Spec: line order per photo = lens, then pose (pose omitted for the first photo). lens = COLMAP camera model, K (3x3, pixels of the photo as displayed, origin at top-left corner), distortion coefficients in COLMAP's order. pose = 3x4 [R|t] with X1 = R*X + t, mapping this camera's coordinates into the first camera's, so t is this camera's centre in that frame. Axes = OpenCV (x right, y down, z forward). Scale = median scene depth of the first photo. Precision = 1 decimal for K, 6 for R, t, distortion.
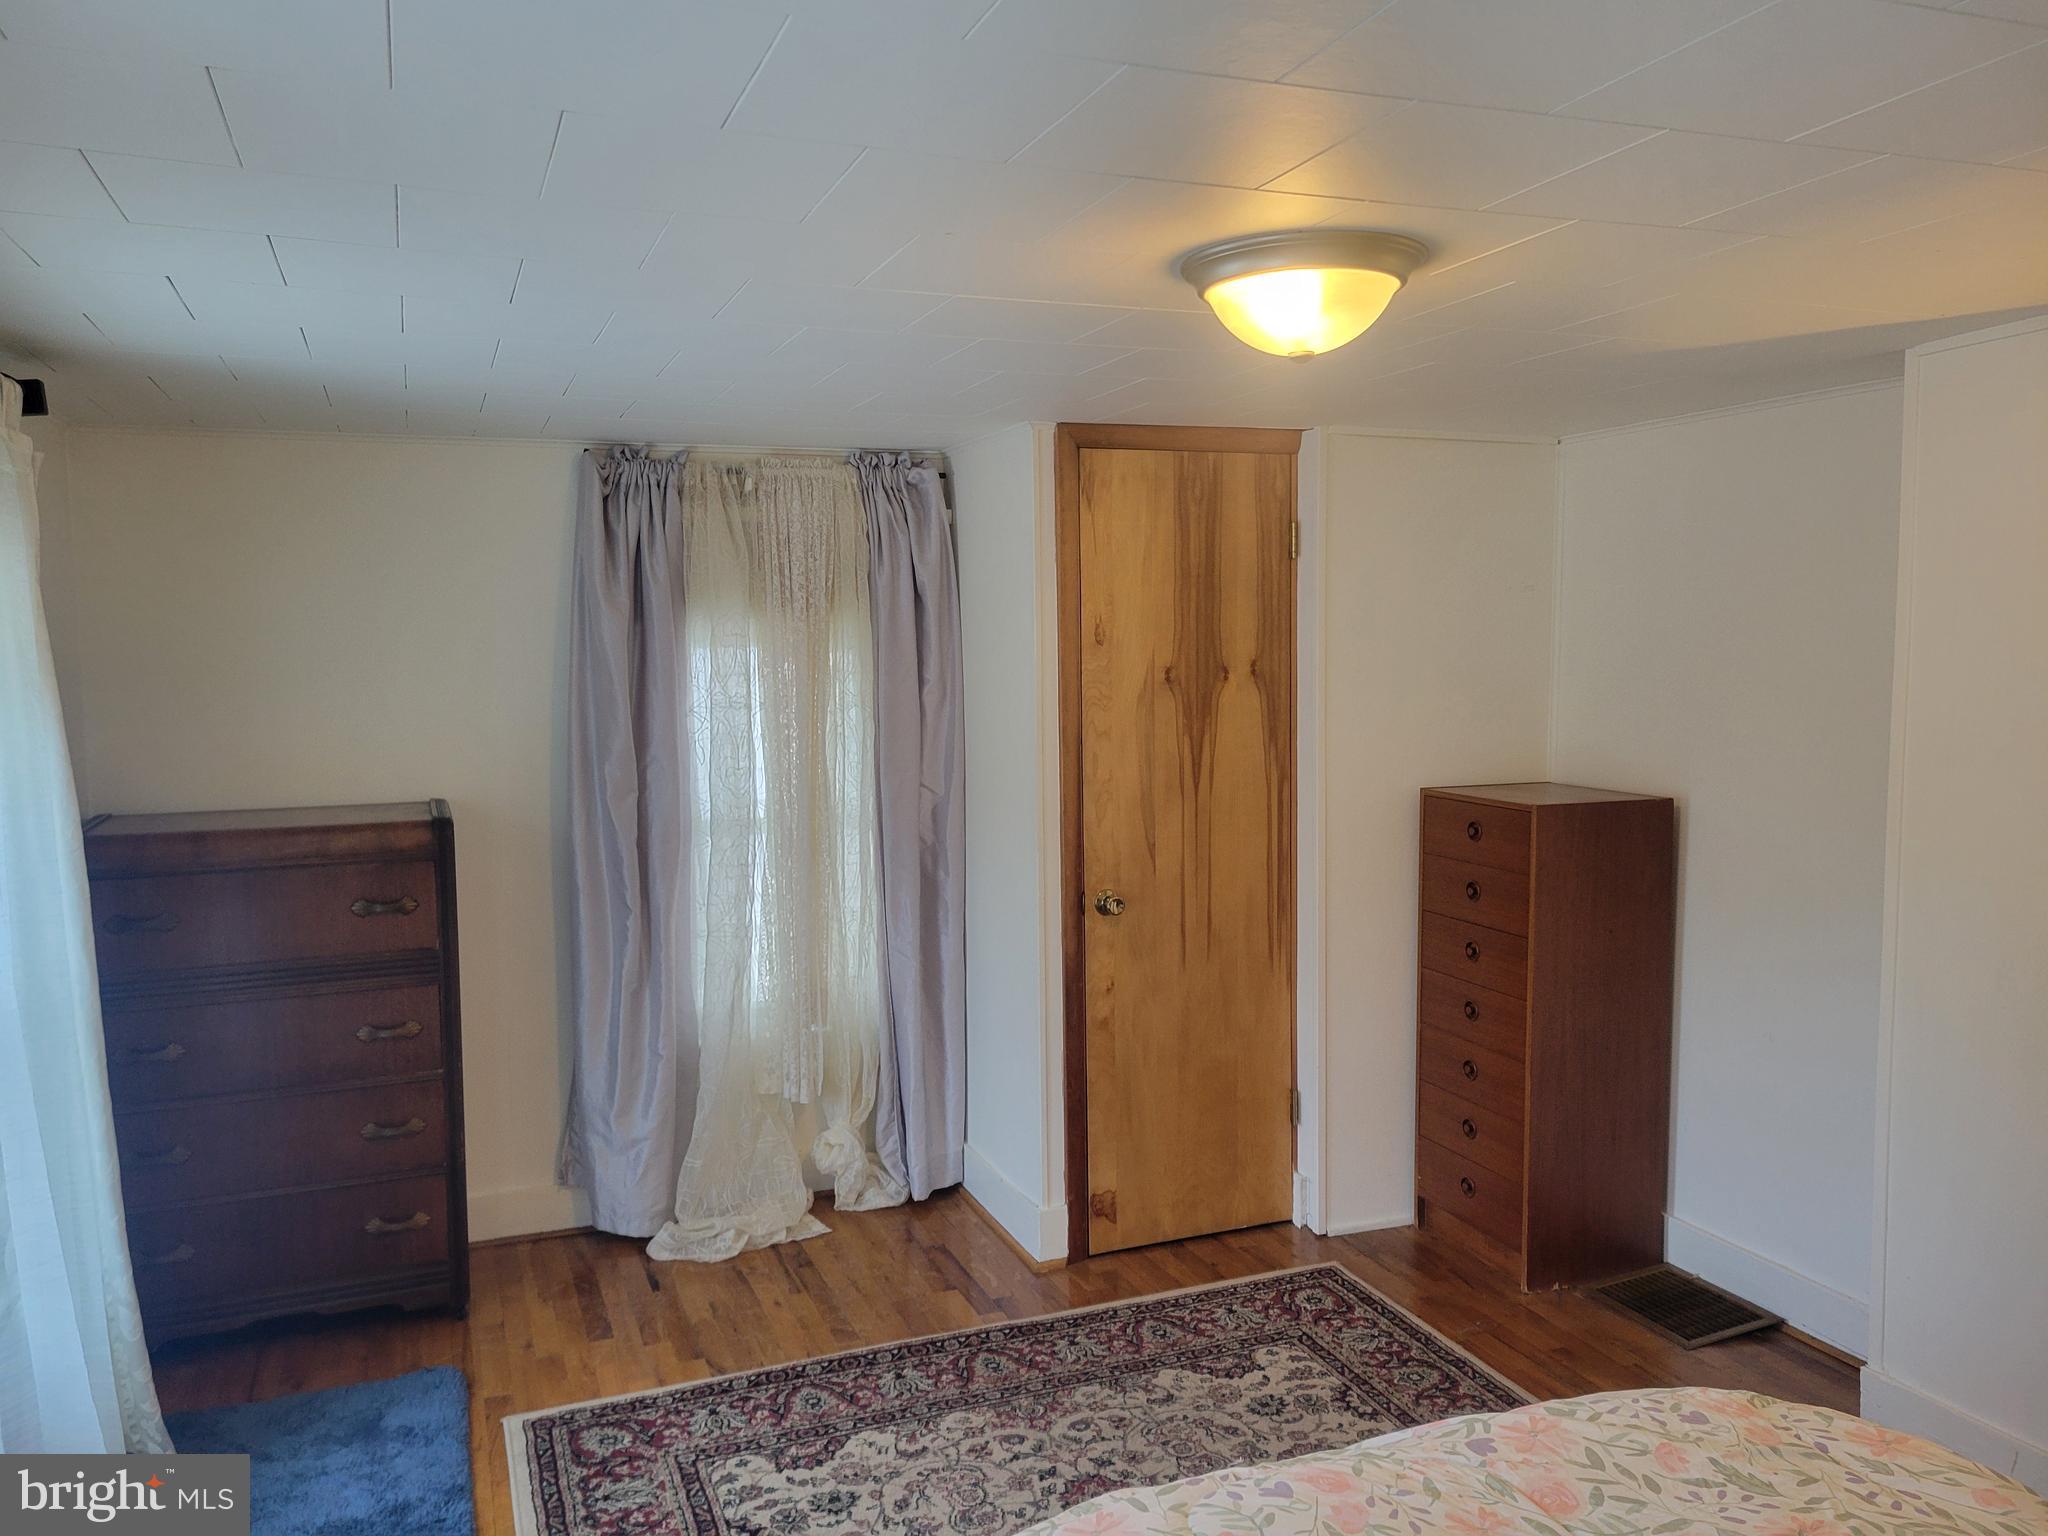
lens RADIAL K [[1533.3, 0, 1015.5], [0, 1533.3, 774.7], [0, 0, 1]] dist [0.054363, -0.035715]
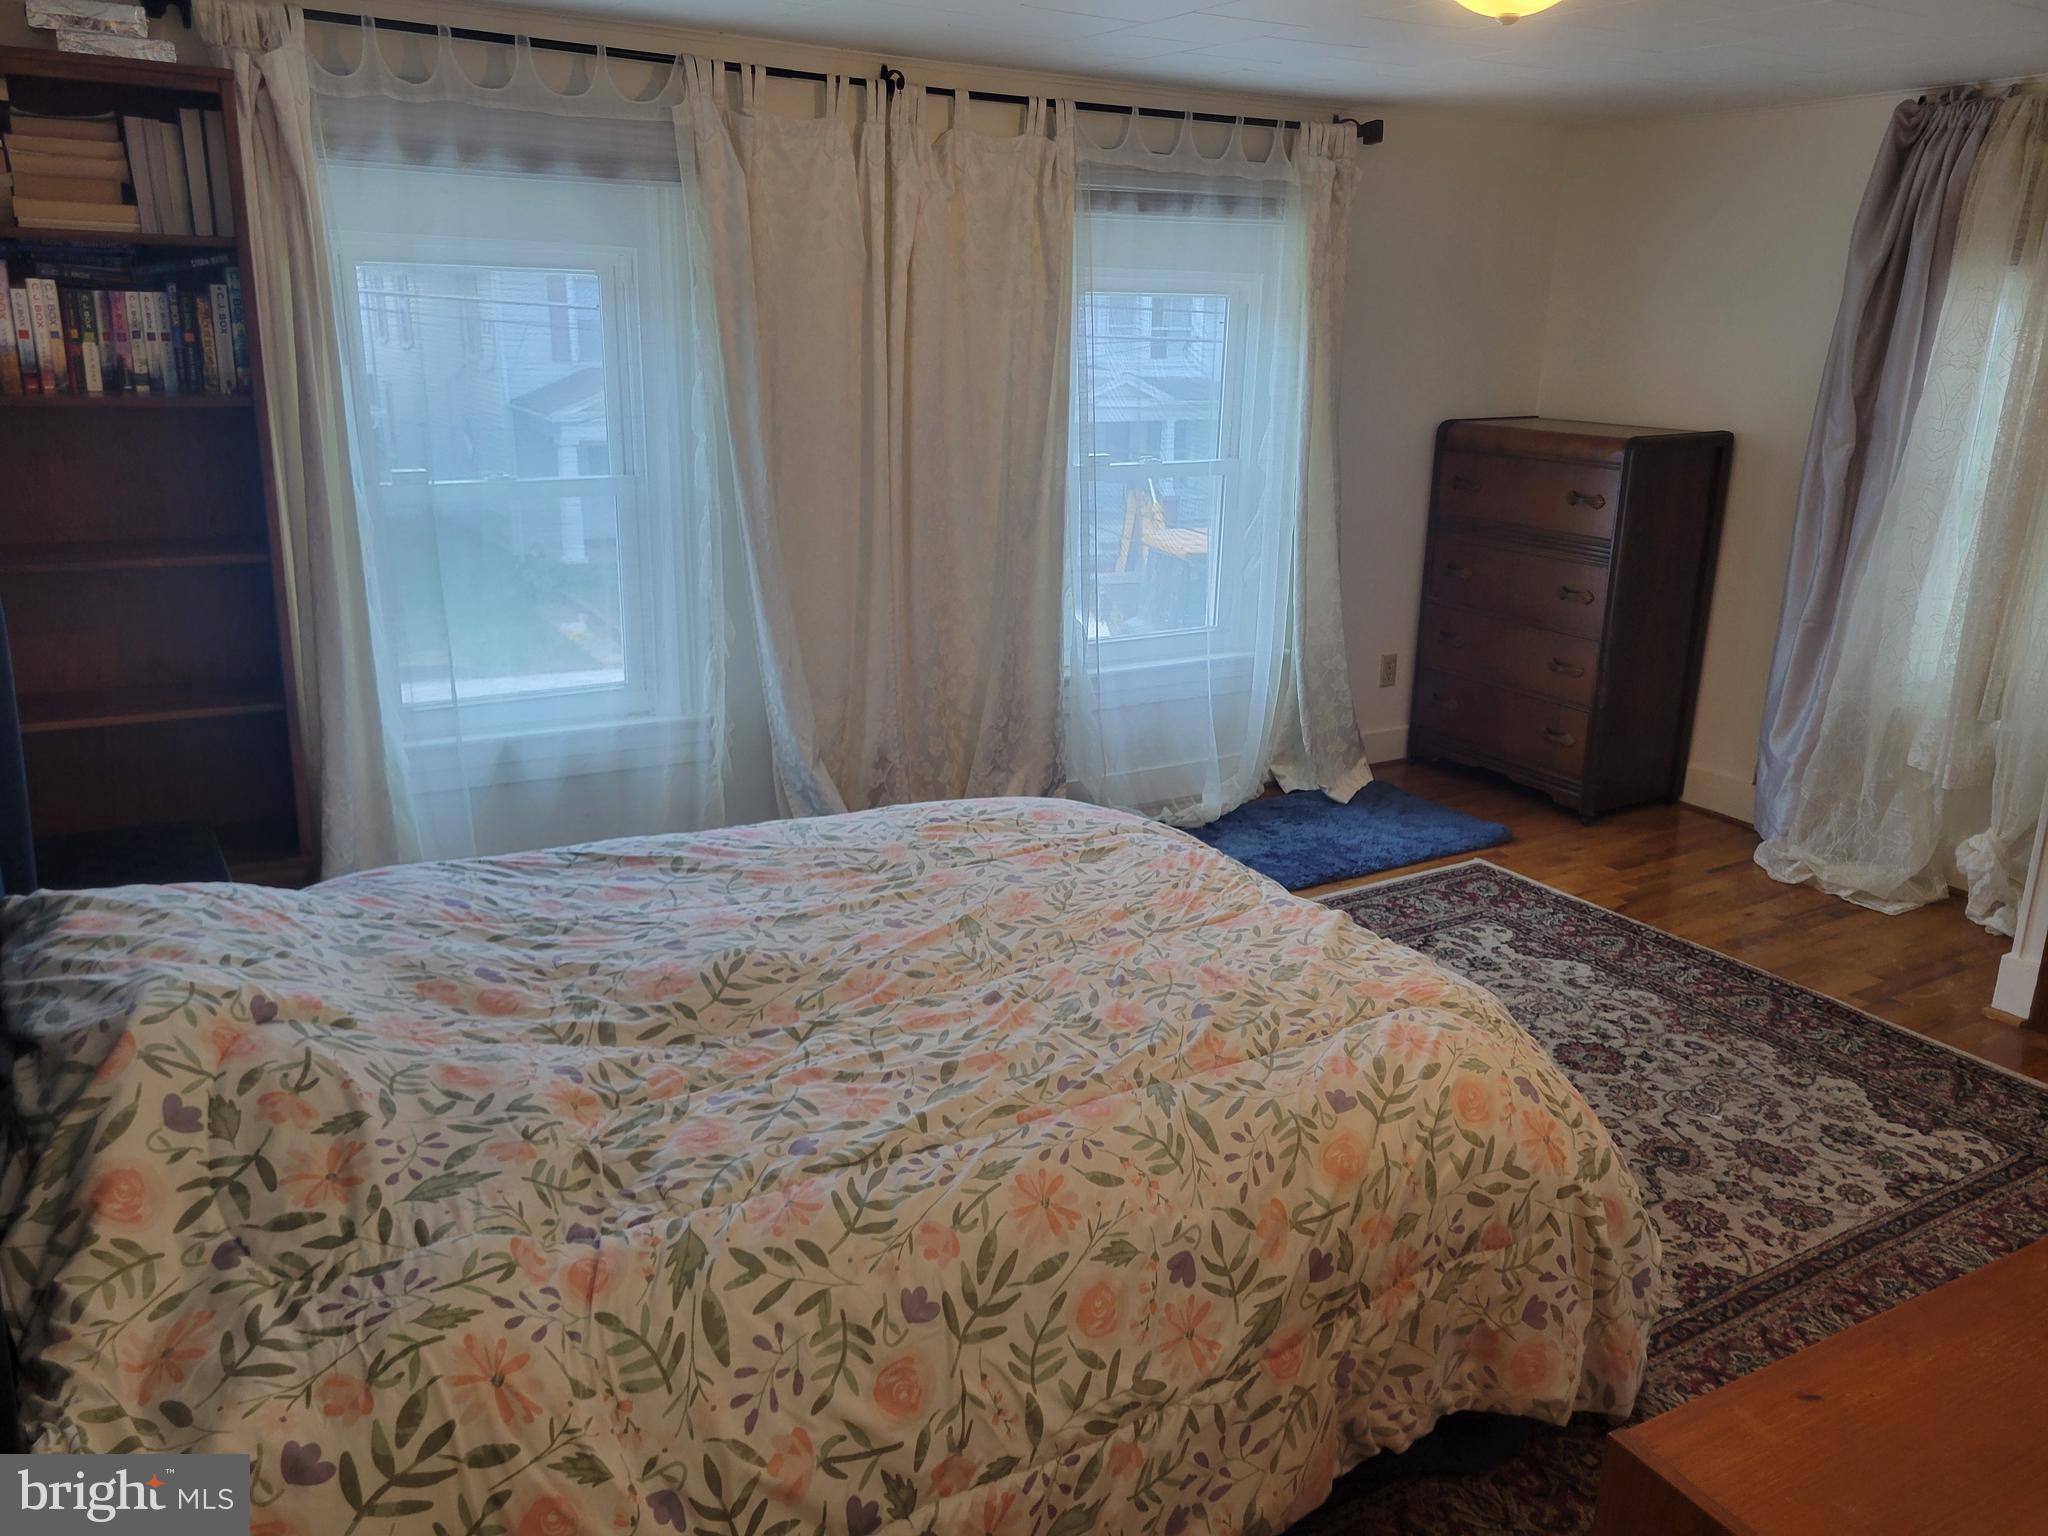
lens RADIAL K [[1533.3, 0, 1015.5], [0, 1533.3, 774.7], [0, 0, 1]] dist [0.054363, -0.035715]
pose [[0.167153, 0.304951, -0.937584, 0.921377], [-0.104198, 0.951102, 0.290771, -0.029532], [0.980409, 0.049091, 0.190755, 0.307679]]
